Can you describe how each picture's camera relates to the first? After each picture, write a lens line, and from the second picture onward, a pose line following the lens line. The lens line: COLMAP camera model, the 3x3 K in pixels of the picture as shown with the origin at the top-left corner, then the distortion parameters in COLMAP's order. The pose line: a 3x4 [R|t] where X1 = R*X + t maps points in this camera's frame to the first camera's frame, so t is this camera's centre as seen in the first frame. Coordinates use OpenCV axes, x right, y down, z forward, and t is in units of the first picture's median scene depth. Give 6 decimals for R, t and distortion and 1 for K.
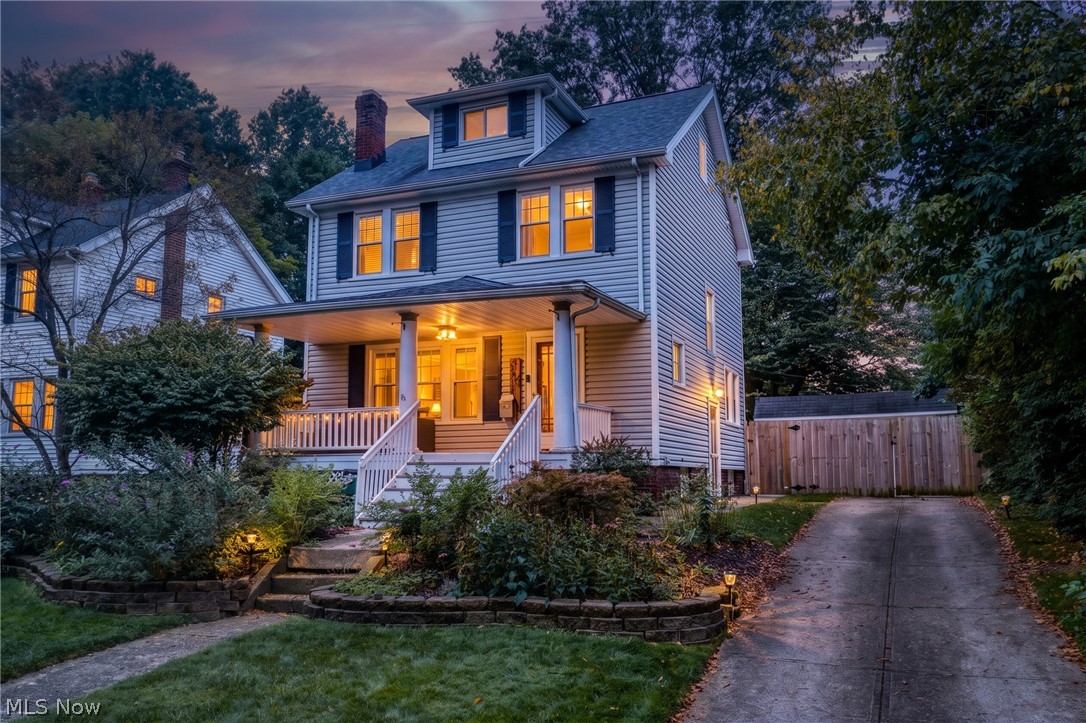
lens RADIAL K [[914.5, 0, 543.0], [0, 914.5, 361.5], [0, 0, 1]] dist [0.006676, 0.004765]
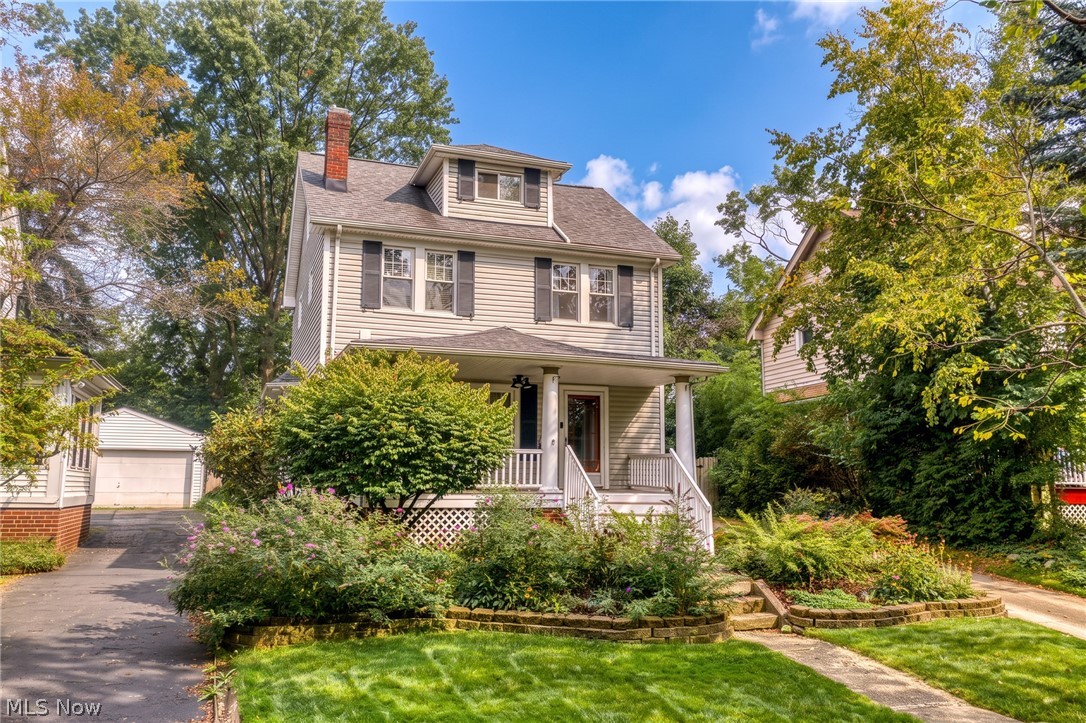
lens RADIAL K [[914.5, 0, 543.0], [0, 914.5, 361.5], [0, 0, 1]] dist [0.006676, 0.004765]
pose [[0.745580, 0.112608, 0.656834, -0.812981], [-0.093461, 0.993548, -0.064245, 0.013815], [-0.659830, -0.013488, 0.751293, 0.158896]]
